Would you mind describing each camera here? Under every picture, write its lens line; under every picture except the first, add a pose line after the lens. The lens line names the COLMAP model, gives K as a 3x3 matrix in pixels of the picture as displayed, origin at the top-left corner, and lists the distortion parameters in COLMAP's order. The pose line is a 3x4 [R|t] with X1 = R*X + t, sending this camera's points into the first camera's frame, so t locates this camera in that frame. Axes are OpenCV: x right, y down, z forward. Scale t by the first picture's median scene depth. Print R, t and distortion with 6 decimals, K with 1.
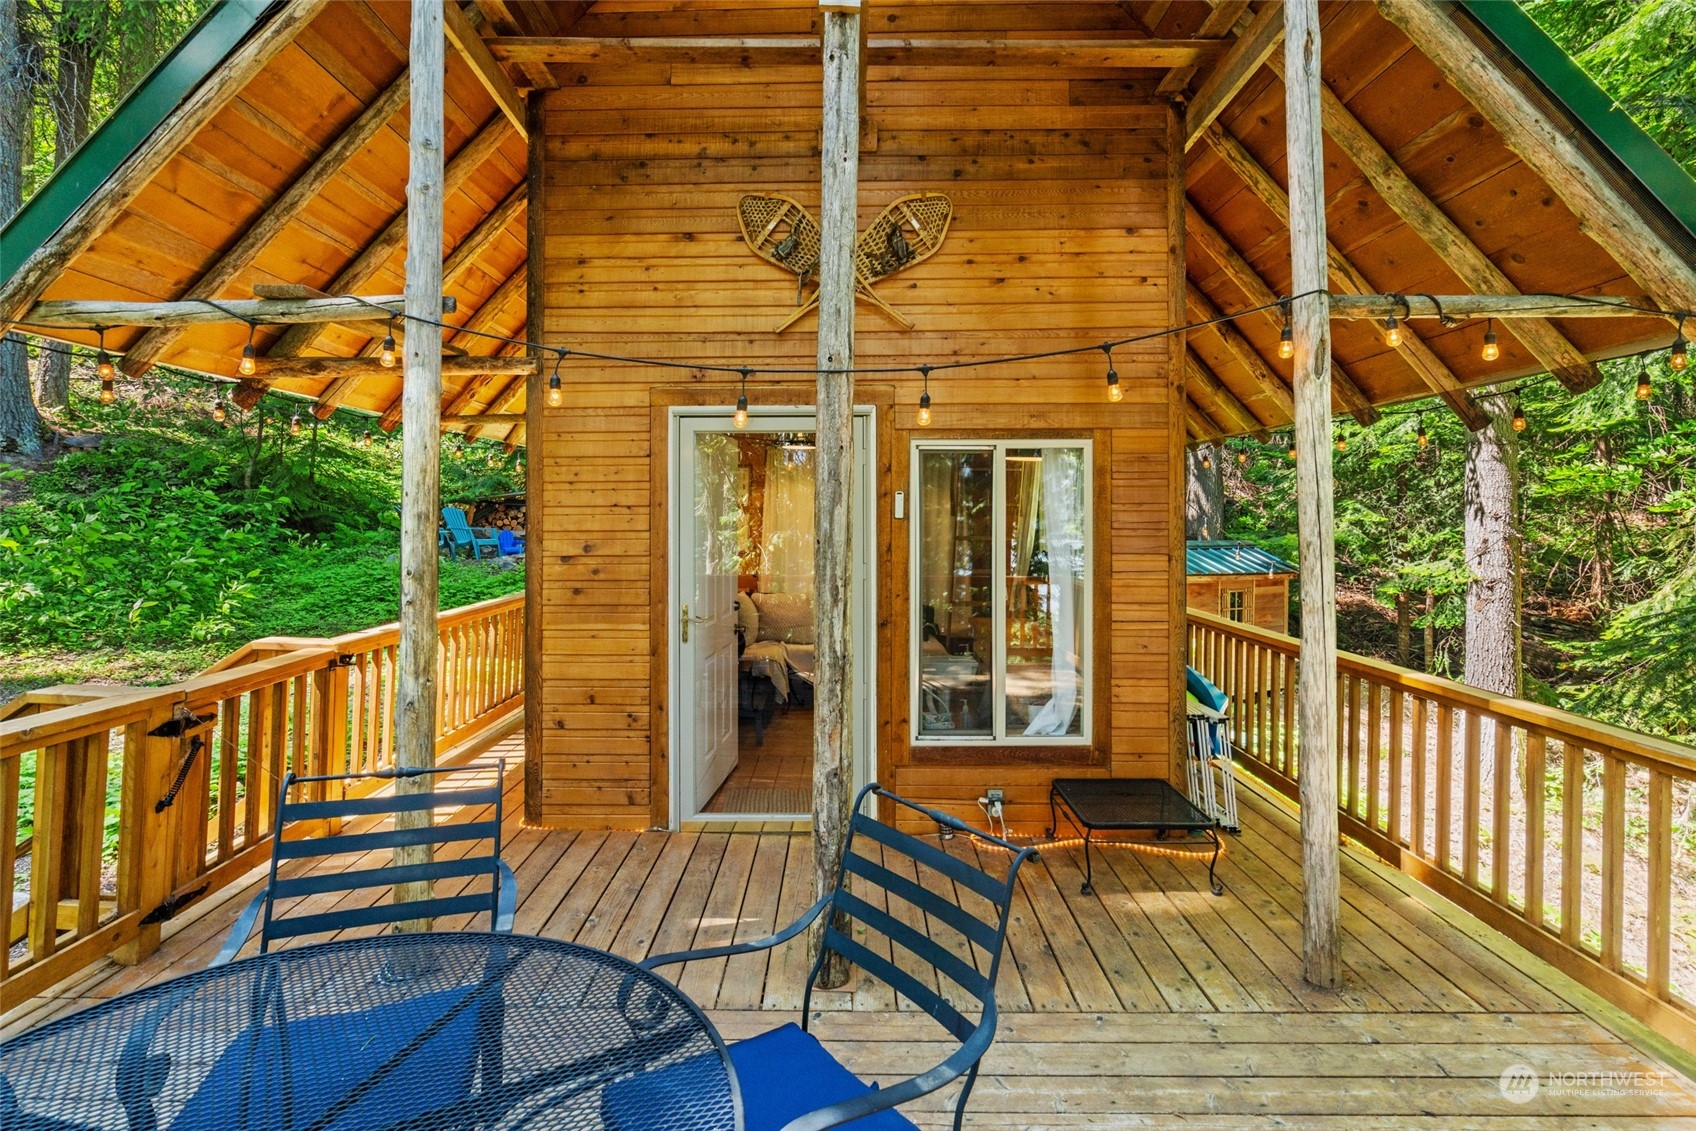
lens RADIAL K [[783.9, 0, 835.9], [0, 783.9, 513.6], [0, 0, 1]] dist [-0.003211, 0.003075]
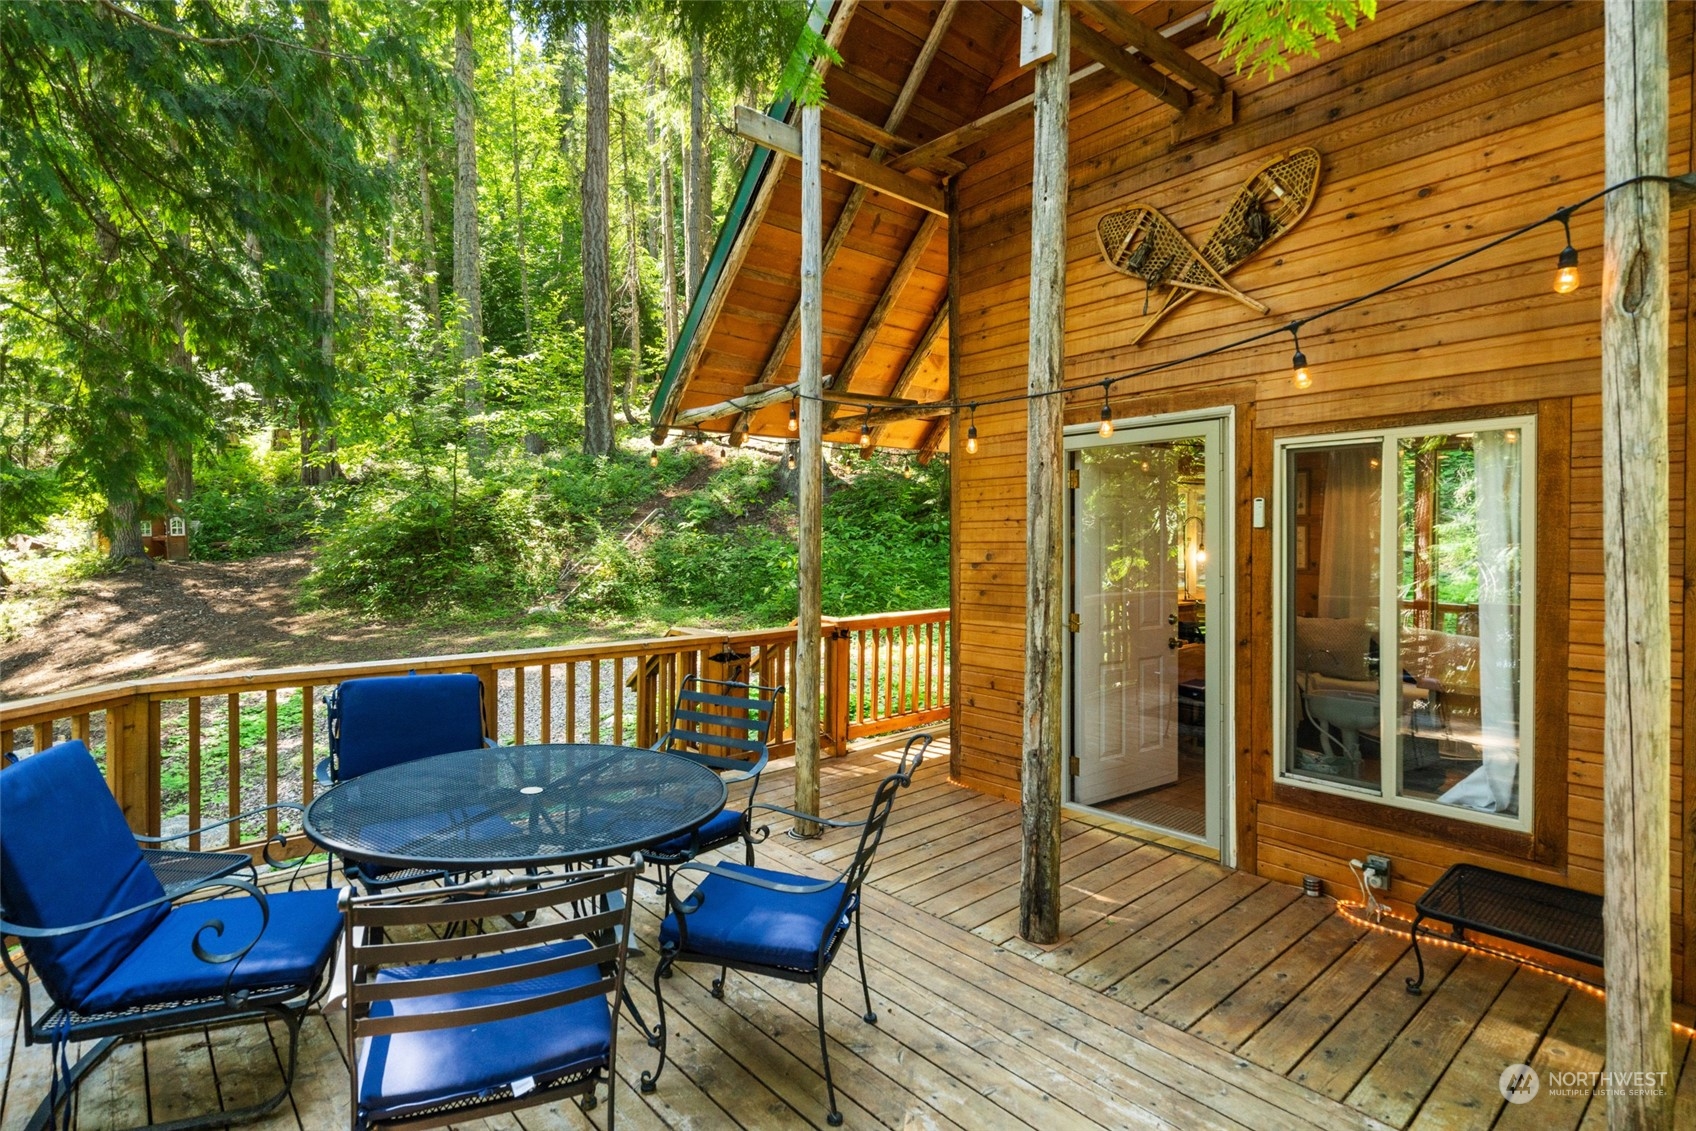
lens RADIAL K [[842.5, 0, 845.8], [0, 842.5, 554.8], [0, 0, 1]] dist [0.014383, 0.000405]
pose [[0.663284, 0.010999, -0.748287, 0.494132], [0.010963, 0.999642, 0.024412, 0.008179], [0.748287, -0.024395, 0.662926, -0.001221]]
